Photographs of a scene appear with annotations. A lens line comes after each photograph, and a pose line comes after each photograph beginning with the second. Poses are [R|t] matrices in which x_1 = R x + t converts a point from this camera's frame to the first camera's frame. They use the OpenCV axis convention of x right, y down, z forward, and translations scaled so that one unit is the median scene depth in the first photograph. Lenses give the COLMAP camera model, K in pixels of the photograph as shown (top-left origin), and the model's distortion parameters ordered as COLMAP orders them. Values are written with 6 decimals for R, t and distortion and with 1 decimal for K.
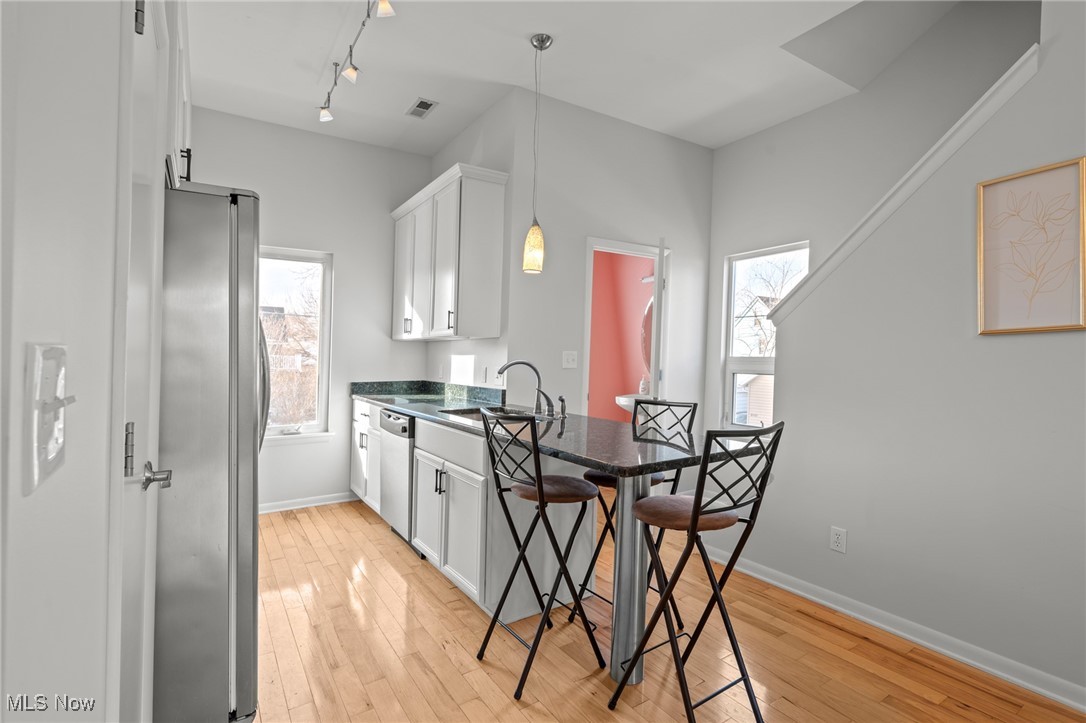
lens RADIAL K [[498.6, 0, 548.4], [0, 498.6, 350.8], [0, 0, 1]] dist [0.000037, 0.000327]
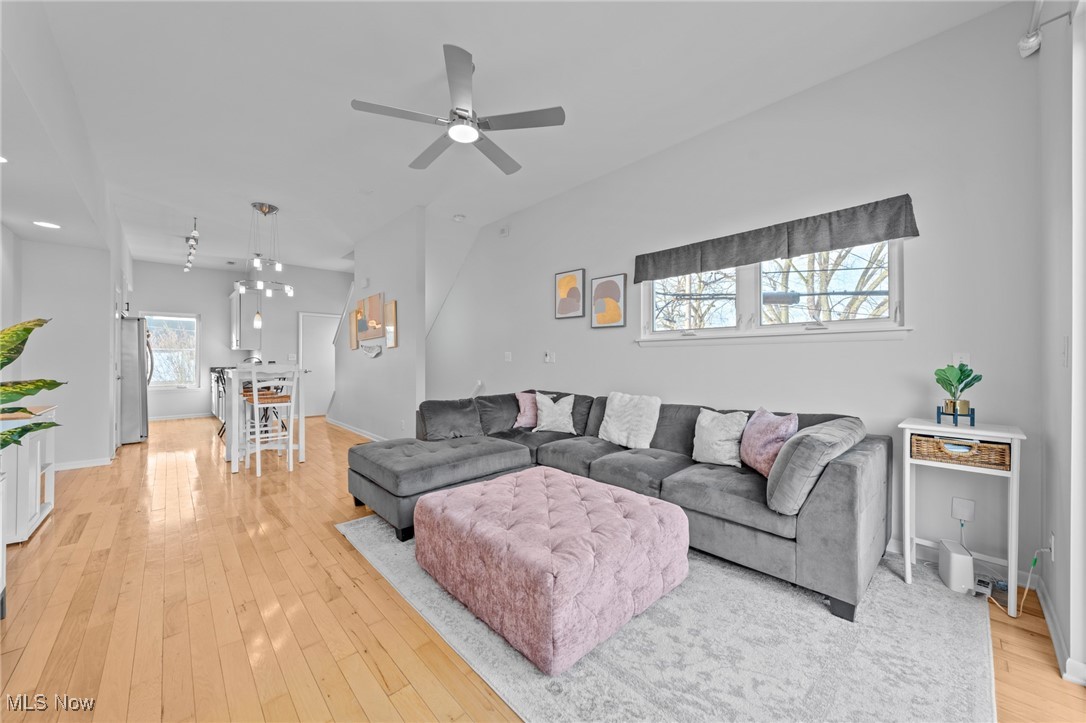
lens RADIAL K [[388.4, 0, 528.1], [0, 388.4, 355.0], [0, 0, 1]] dist [0.000417, 0.000176]
pose [[0.989996, -0.000389, 0.141097, 1.298898], [0.000110, 0.999998, 0.001984, 0.003758], [-0.141097, -0.001948, 0.989994, -1.636436]]
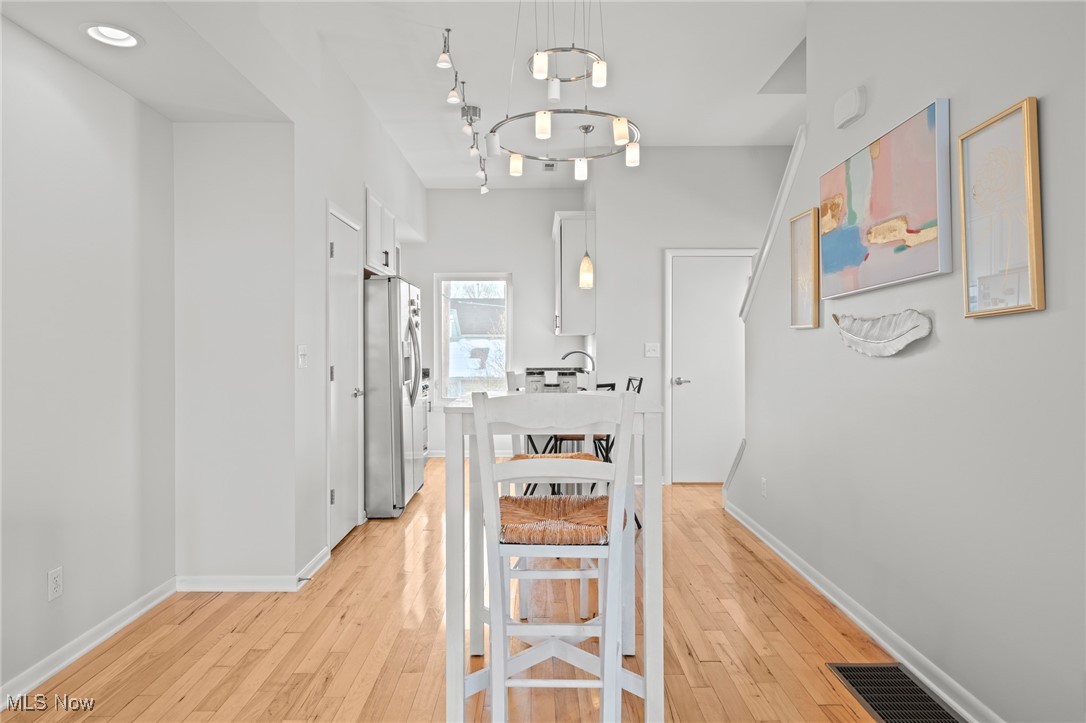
lens RADIAL K [[646.6, 0, 539.6], [0, 646.6, 353.3], [0, 0, 1]] dist [0.003036, 0.000148]
pose [[0.828581, 0.000998, -0.559868, 0.903619], [0.008881, 0.999849, 0.014925, -0.001133], [0.559798, -0.017339, 0.828447, -0.622641]]
